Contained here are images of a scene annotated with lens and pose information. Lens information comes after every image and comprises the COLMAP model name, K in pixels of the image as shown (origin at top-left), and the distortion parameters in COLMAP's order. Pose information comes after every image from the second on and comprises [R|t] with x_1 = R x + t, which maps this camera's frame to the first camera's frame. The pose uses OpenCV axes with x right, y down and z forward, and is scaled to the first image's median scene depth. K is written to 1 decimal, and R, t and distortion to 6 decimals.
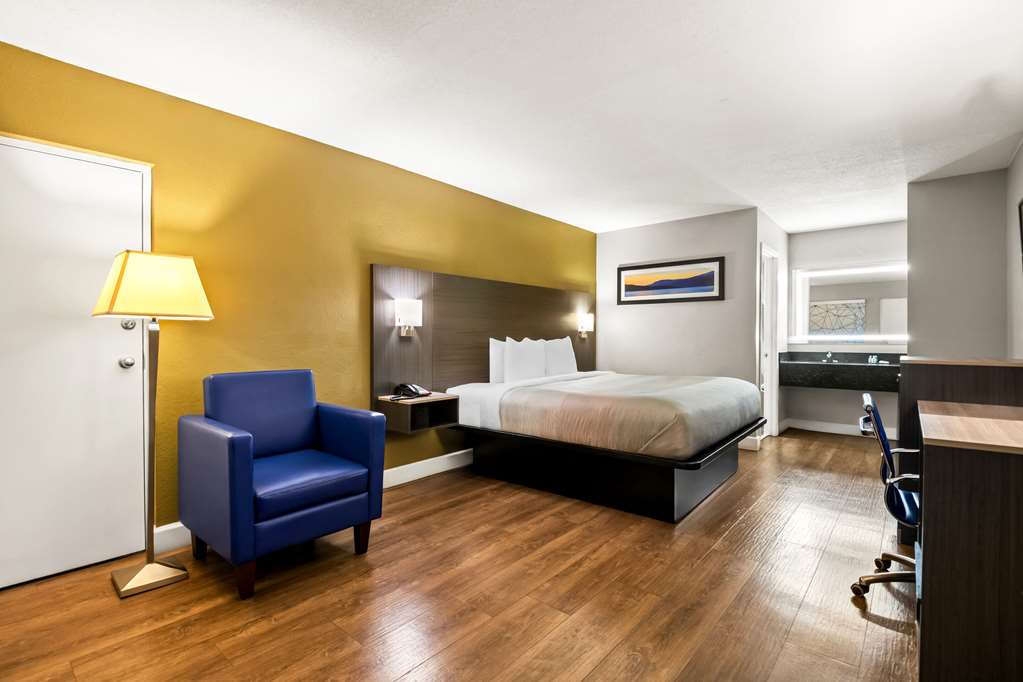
lens RADIAL K [[471.0, 0, 497.4], [0, 471.0, 340.4], [0, 0, 1]] dist [0.000733, -0.015617]
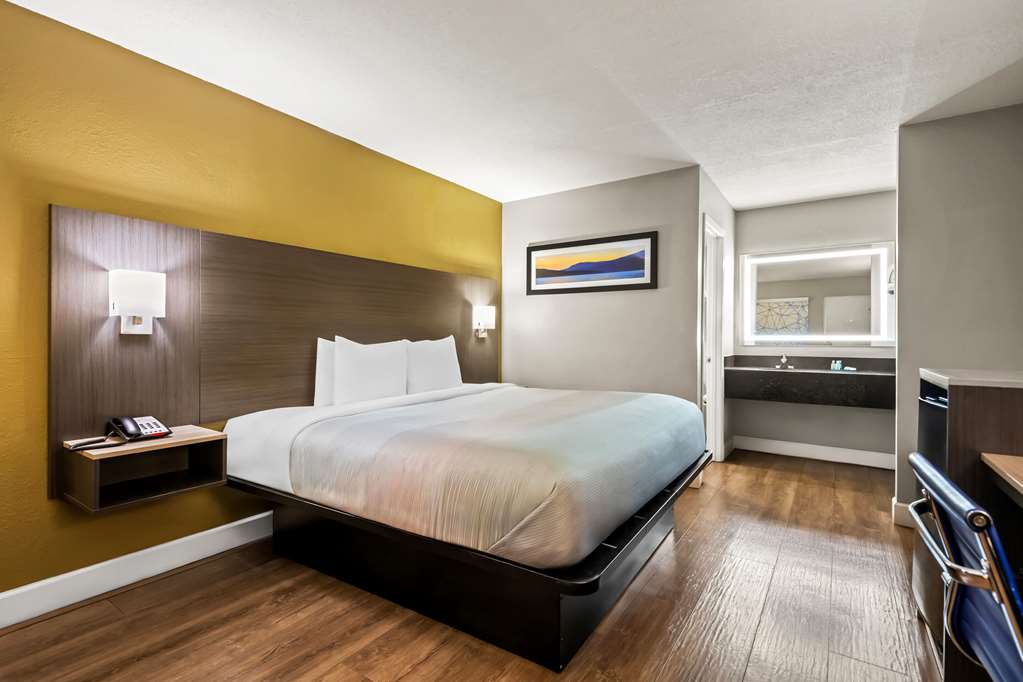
lens RADIAL K [[476.3, 0, 502.4], [0, 476.3, 336.5], [0, 0, 1]] dist [0.011782, -0.001039]
pose [[0.993268, 0.003184, 0.115799, 0.144251], [-0.002388, 0.999973, -0.007010, -0.002247], [-0.115818, 0.006686, 0.993248, 0.264294]]
